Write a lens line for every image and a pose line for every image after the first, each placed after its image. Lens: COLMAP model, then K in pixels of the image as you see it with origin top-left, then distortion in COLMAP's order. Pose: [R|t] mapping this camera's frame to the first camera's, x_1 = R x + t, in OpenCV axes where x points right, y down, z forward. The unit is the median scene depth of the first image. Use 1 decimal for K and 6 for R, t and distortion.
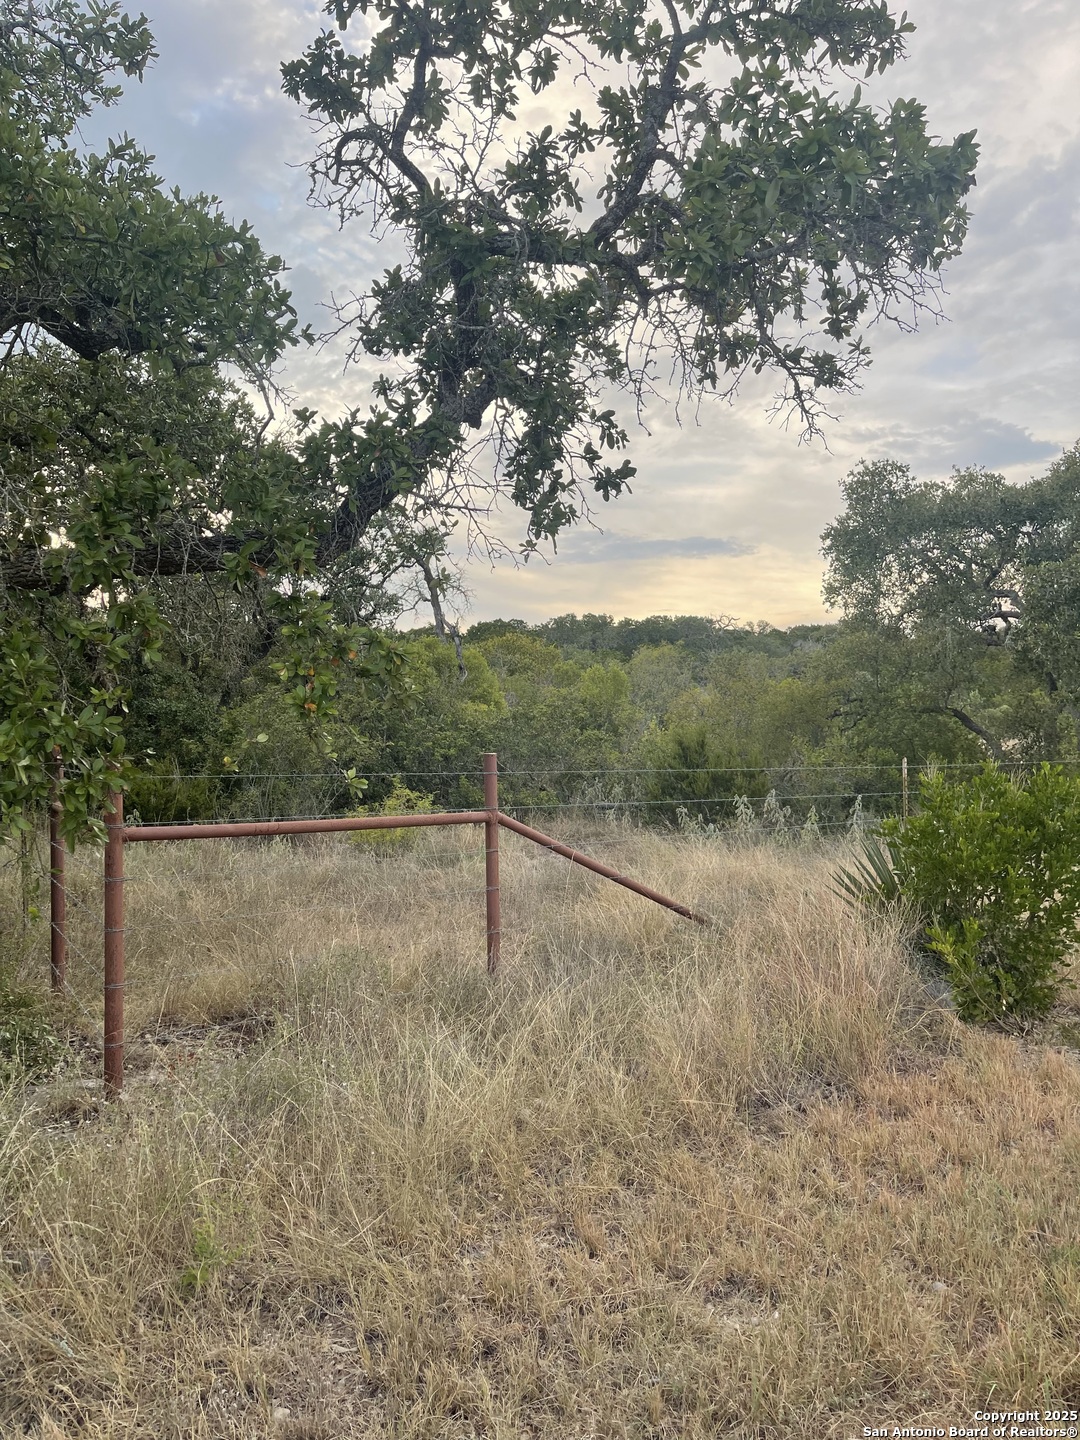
lens RADIAL K [[1135.4, 0, 522.5], [0, 1135.4, 722.4], [0, 0, 1]] dist [0.098755, -0.068565]
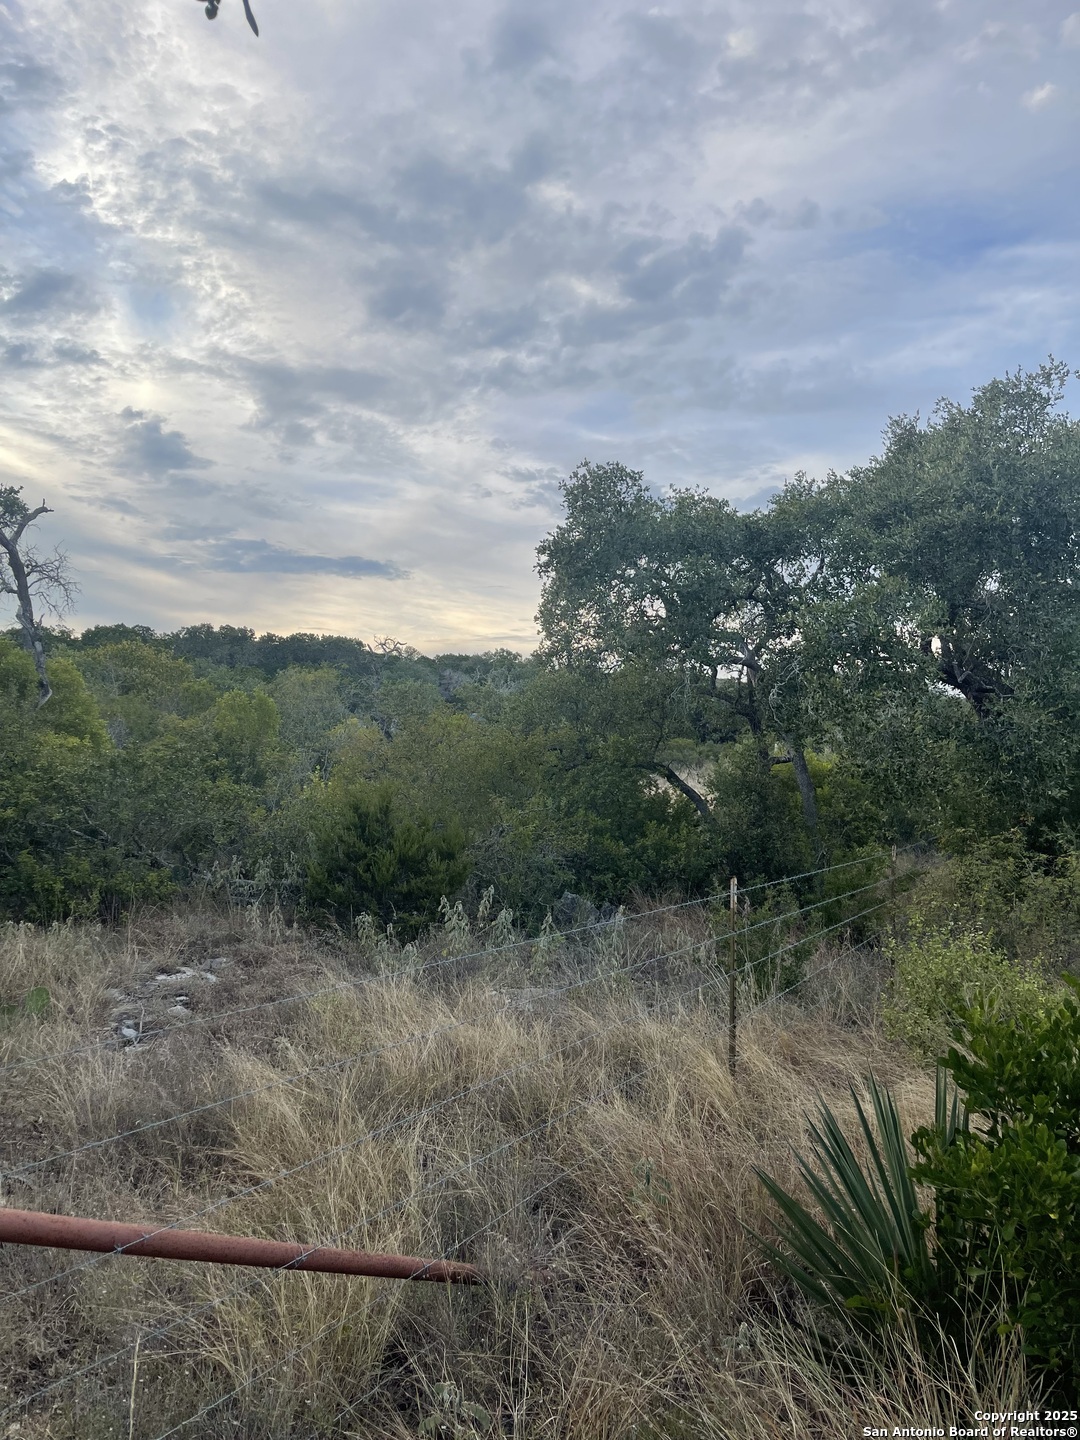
lens RADIAL K [[1135.4, 0, 540.7], [0, 1135.4, 732.2], [0, 0, 1]] dist [0.098755, -0.068565]
pose [[0.944364, 0.041146, 0.326318, 0.008661], [-0.037938, 0.999149, -0.016193, -0.021287], [-0.326707, 0.002913, 0.945121, 0.241563]]
